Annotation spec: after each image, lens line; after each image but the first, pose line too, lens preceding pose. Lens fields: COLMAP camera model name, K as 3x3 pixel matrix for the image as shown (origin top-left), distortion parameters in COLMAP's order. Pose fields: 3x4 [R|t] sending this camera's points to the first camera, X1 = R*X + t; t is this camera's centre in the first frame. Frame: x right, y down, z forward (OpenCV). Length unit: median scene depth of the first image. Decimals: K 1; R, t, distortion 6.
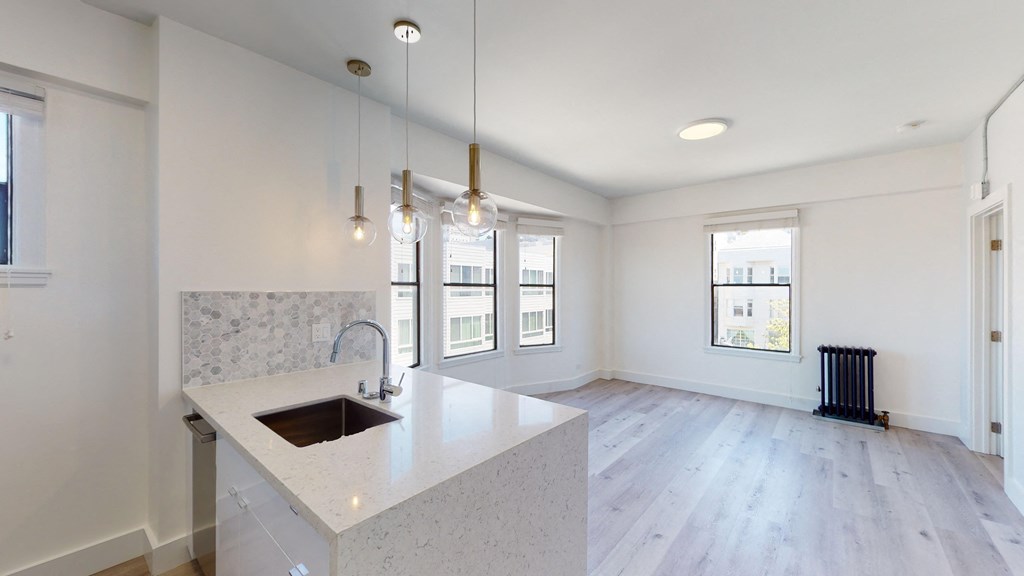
lens RADIAL K [[372.1, 0, 512.0], [0, 372.1, 288.0], [0, 0, 1]] dist [-0.010230, 0.000230]
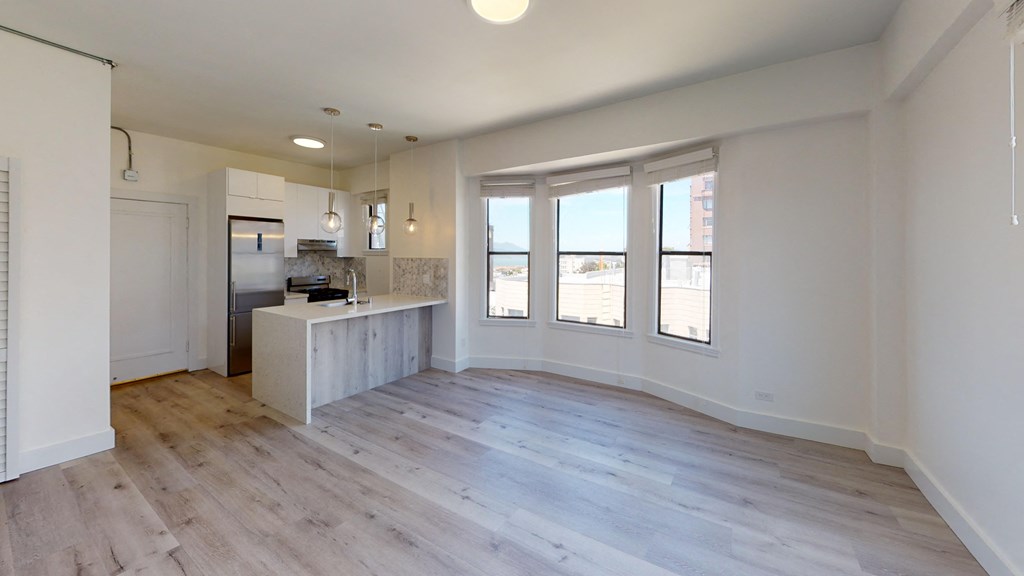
lens RADIAL K [[372.1, 0, 512.0], [0, 372.1, 288.0], [0, 0, 1]] dist [-0.010230, 0.000230]
pose [[0.131054, 0.082683, -0.987921, 0.884772], [-0.005163, 0.996559, 0.082721, 0.002275], [0.991362, -0.005740, 0.131030, 0.716758]]
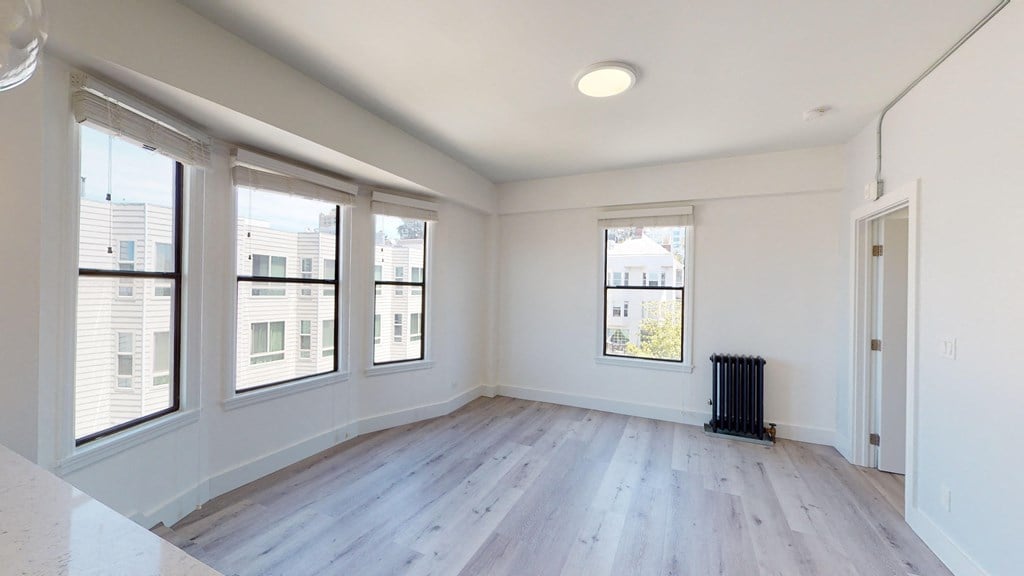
lens RADIAL K [[372.1, 0, 512.0], [0, 372.1, 288.0], [0, 0, 1]] dist [-0.010230, 0.000230]
pose [[0.961745, 0.016942, 0.273422, 0.097861], [-0.016951, 0.999854, -0.002331, 0.000513], [-0.273422, -0.002393, 0.961891, 0.247653]]
